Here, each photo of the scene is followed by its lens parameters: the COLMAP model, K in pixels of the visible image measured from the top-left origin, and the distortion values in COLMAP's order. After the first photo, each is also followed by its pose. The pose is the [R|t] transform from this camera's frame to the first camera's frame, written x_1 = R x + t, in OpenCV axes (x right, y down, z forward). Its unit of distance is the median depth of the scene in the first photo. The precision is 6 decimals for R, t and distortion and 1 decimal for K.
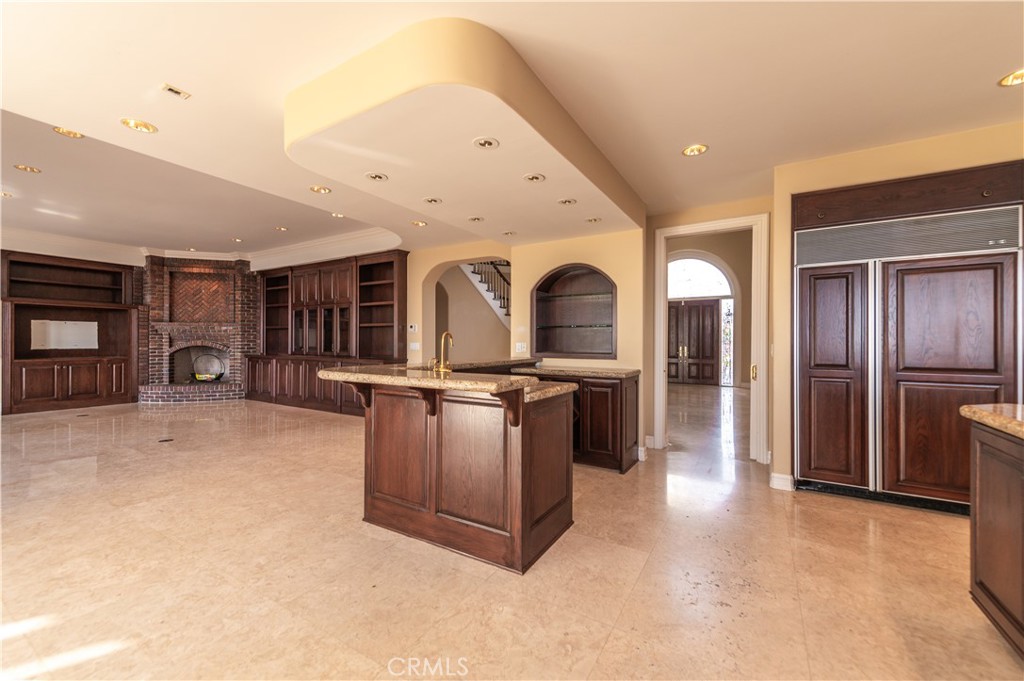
lens RADIAL K [[403.3, 0, 512.0], [0, 403.3, 340.5], [0, 0, 1]] dist [0.017237, -0.003898]
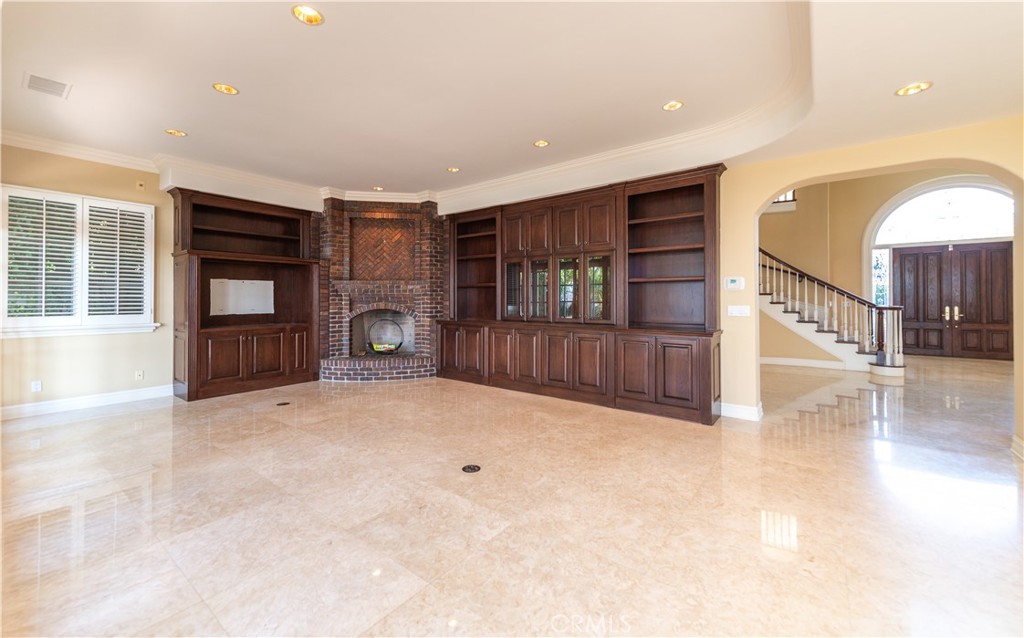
lens RADIAL K [[402.4, 0, 509.2], [0, 402.4, 296.2], [0, 0, 1]] dist [0.011811, -0.000058]
pose [[0.993586, -0.007066, -0.112854, -0.432282], [0.006229, 0.999950, -0.007771, -0.005039], [0.112903, 0.007018, 0.993581, 0.239772]]
